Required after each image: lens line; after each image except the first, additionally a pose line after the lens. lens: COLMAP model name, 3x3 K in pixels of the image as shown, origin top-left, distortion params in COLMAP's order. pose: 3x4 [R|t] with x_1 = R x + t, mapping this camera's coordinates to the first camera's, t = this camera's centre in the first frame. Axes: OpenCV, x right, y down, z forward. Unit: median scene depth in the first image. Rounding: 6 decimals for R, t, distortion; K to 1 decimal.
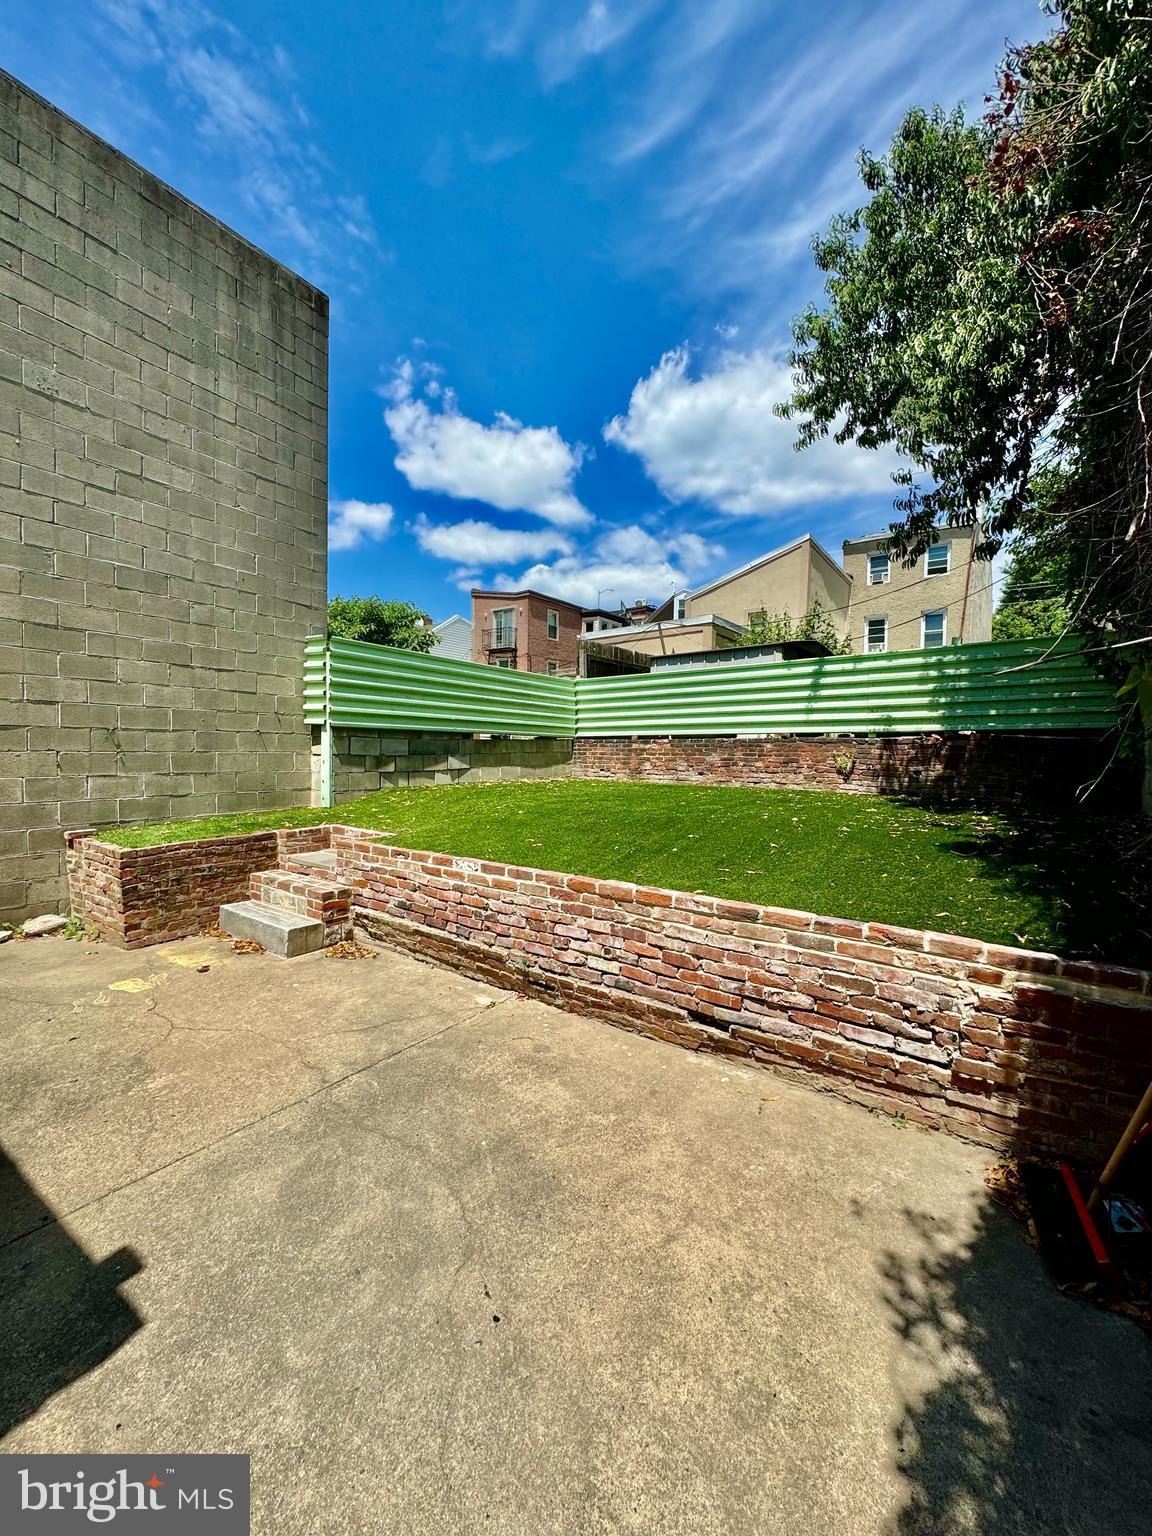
lens RADIAL K [[611.4, 0, 578.0], [0, 611.4, 766.6], [0, 0, 1]] dist [-0.002892, 0.000218]
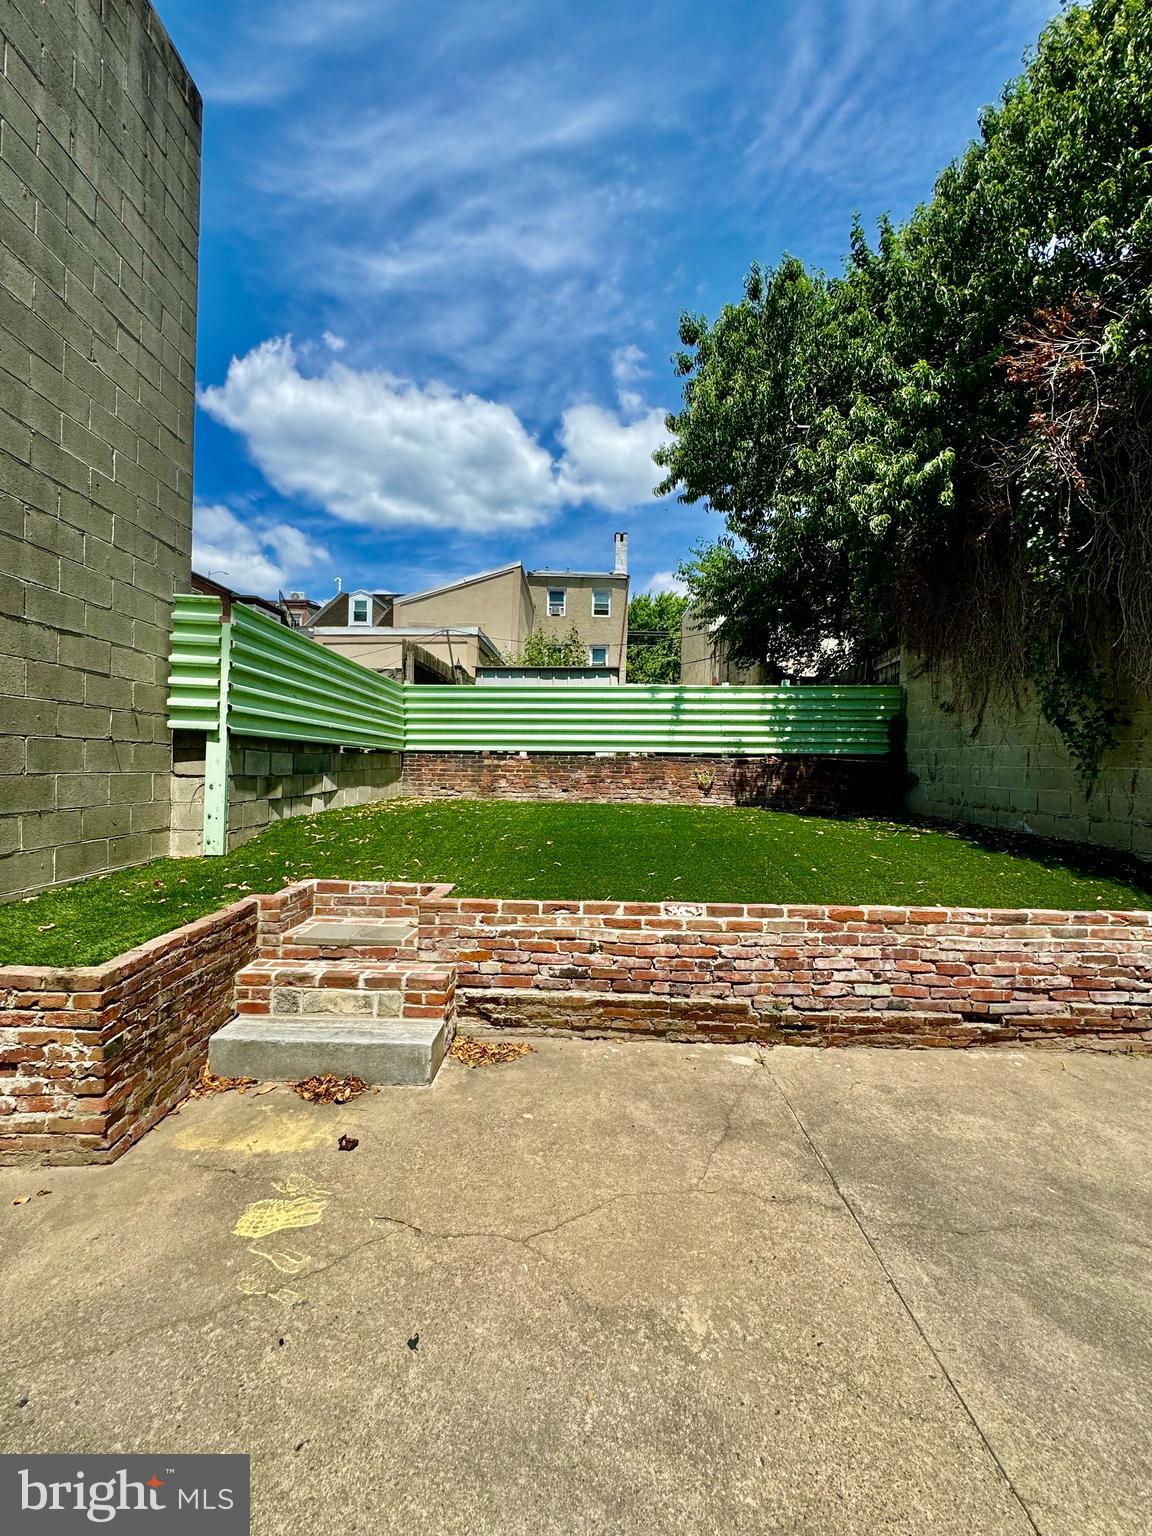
lens RADIAL K [[611.4, 0, 578.0], [0, 611.4, 766.6], [0, 0, 1]] dist [-0.002892, 0.000218]
pose [[0.814011, 0.002696, 0.580843, -0.789010], [0.006666, 0.999880, -0.013982, -0.029500], [-0.580811, 0.015253, 0.813895, 0.377796]]
